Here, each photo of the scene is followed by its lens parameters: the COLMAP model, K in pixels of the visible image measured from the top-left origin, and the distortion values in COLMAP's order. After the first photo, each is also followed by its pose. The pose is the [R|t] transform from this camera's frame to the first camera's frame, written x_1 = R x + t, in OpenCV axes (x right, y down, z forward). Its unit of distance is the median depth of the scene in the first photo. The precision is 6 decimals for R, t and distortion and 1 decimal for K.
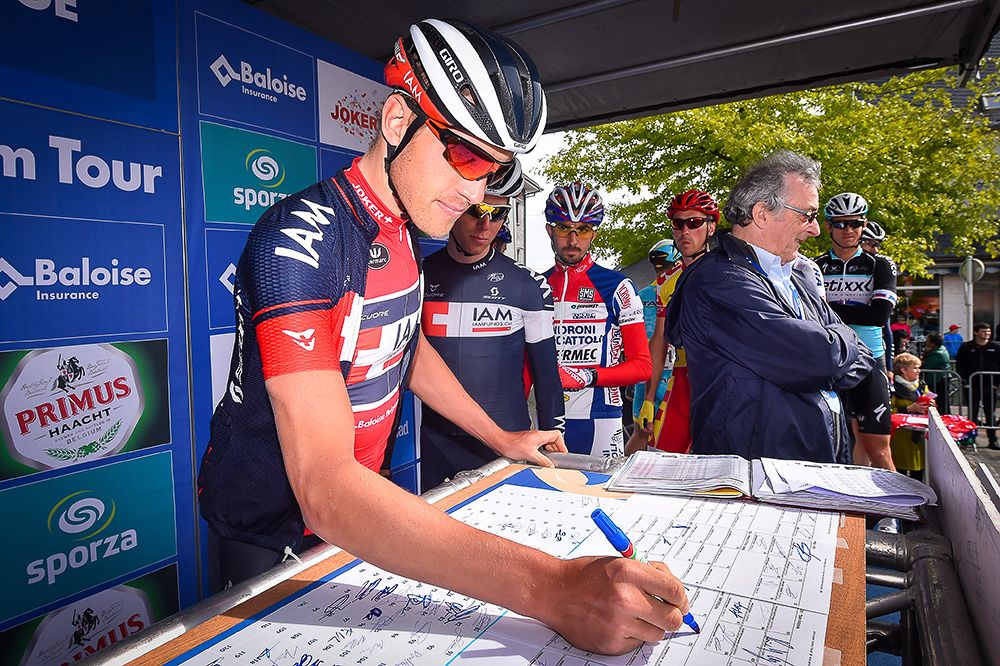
lens RADIAL K [[638.7, 0, 464.3], [0, 638.7, 320.4], [0, 0, 1]] dist [-0.001397, -0.003748]
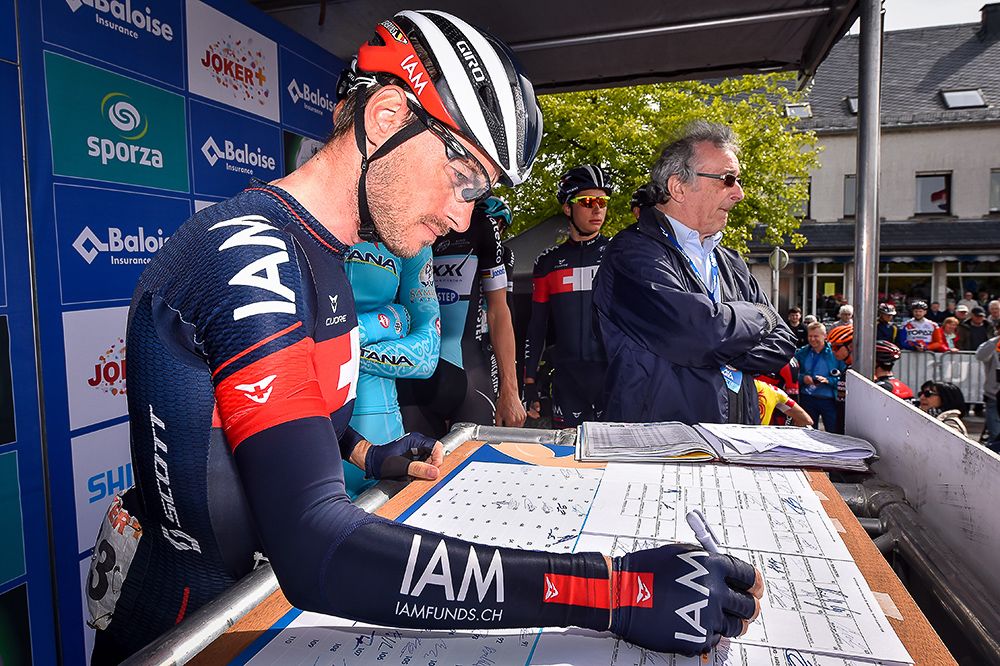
lens RADIAL K [[648.9, 0, 477.5], [0, 648.9, 331.1], [0, 0, 1]] dist [0.000403, -0.004328]
pose [[0.969217, -0.008554, 0.246061, -0.111150], [-0.001638, 0.999150, 0.041188, 0.017460], [-0.246204, -0.040323, 0.968379, 0.056819]]
